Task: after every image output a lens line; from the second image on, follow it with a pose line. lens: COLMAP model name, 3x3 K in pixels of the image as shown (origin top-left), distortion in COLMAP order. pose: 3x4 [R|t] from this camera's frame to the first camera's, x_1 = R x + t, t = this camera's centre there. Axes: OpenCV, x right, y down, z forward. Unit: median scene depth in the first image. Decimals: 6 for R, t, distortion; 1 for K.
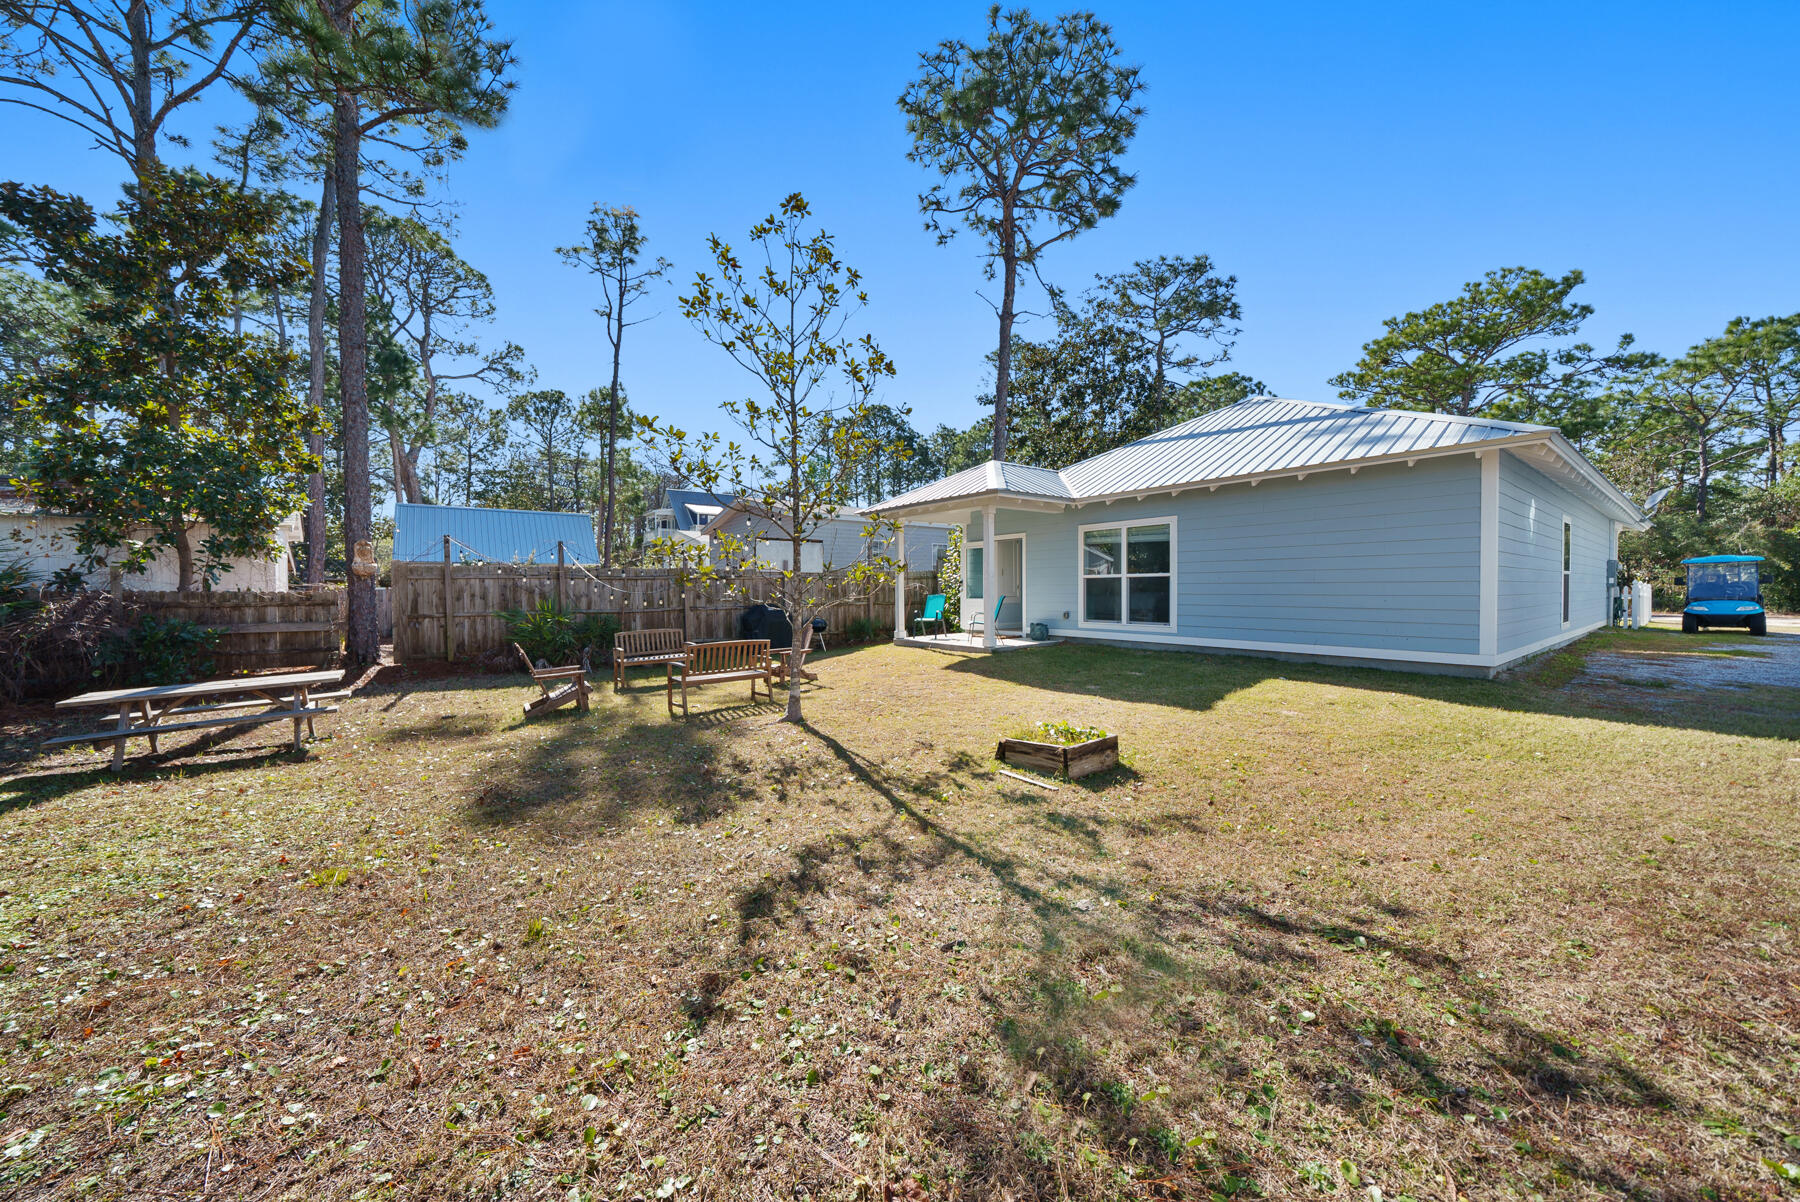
lens RADIAL K [[618.4, 0, 885.8], [0, 618.4, 595.2], [0, 0, 1]] dist [-0.002081, -0.000135]
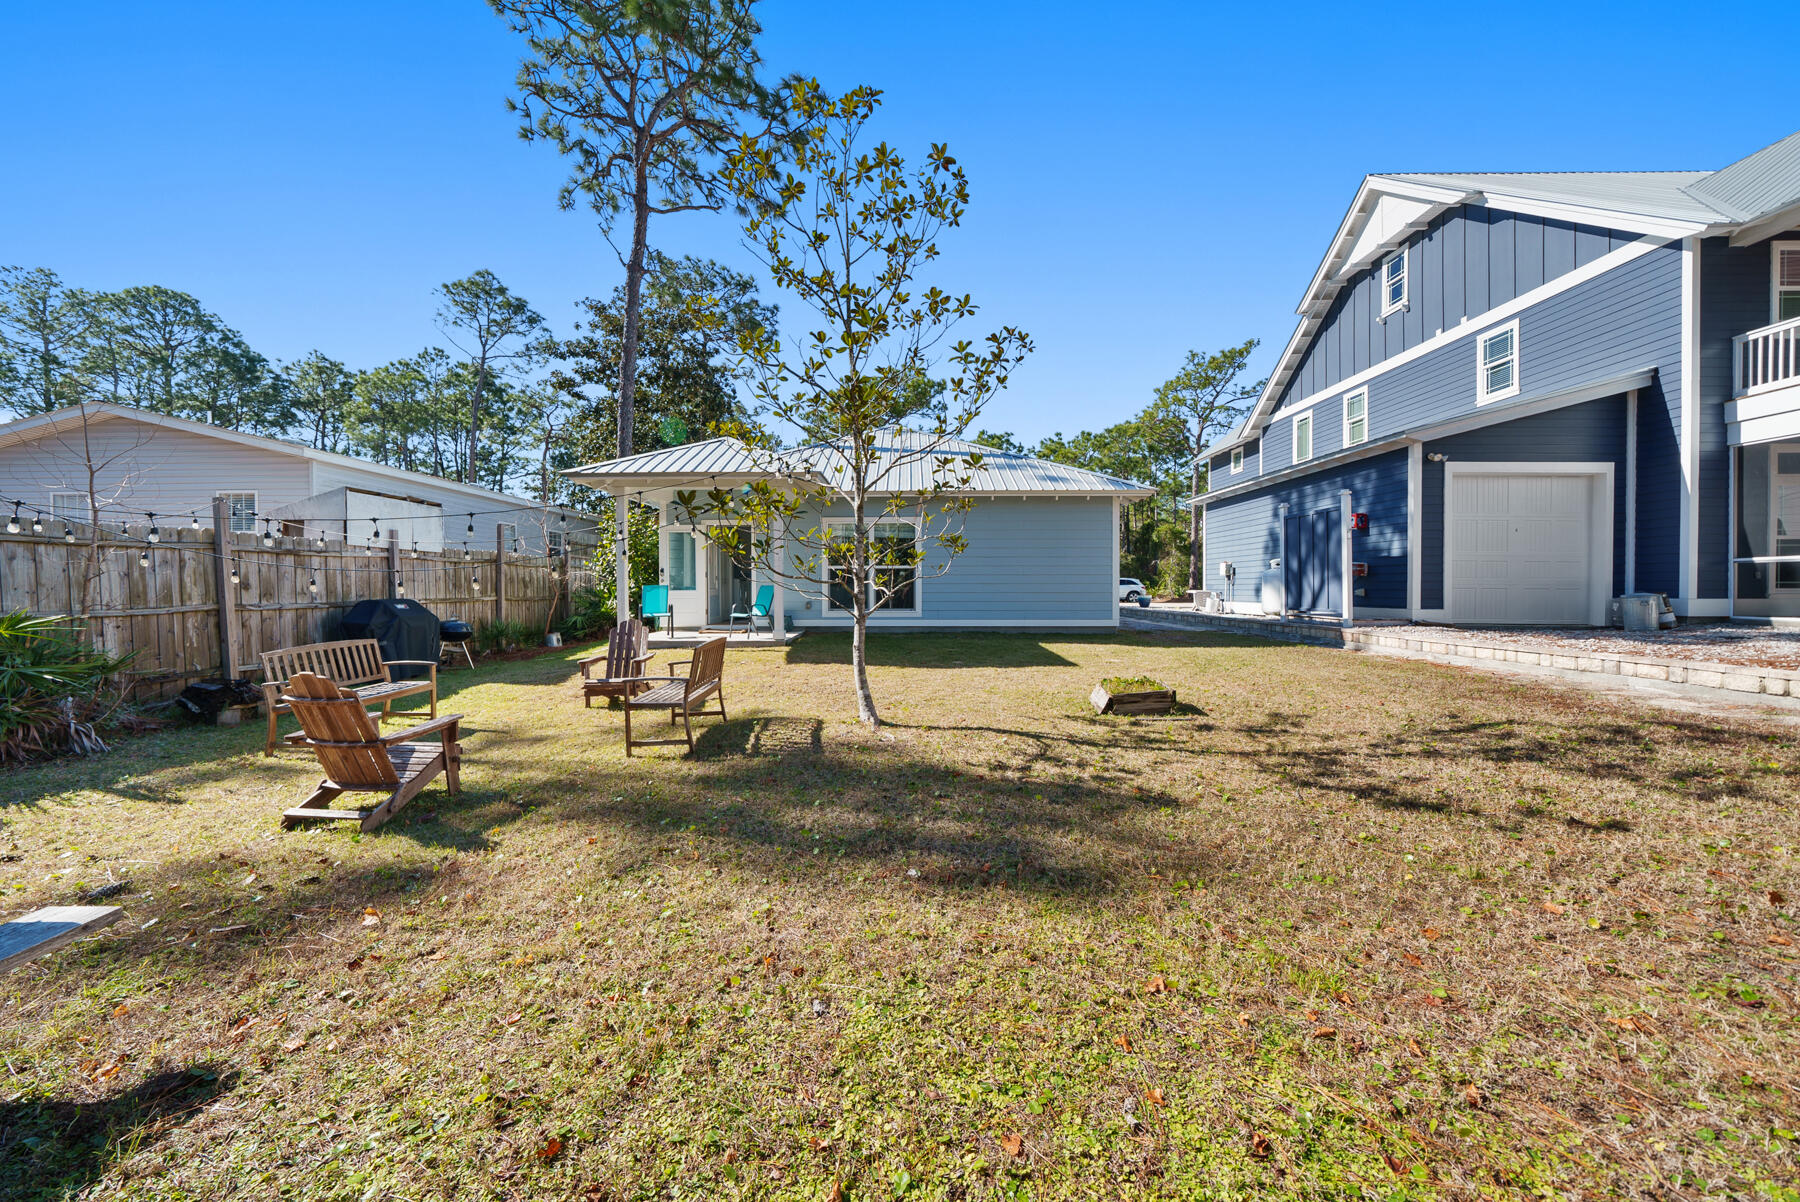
lens RADIAL K [[642.2, 0, 892.1], [0, 642.2, 595.6], [0, 0, 1]] dist [-0.001062, 0.000071]
pose [[0.613002, -0.005053, 0.790066, -0.461130], [0.008325, 0.999965, -0.000063, 0.017933], [-0.790038, 0.006616, 0.613022, 0.260748]]
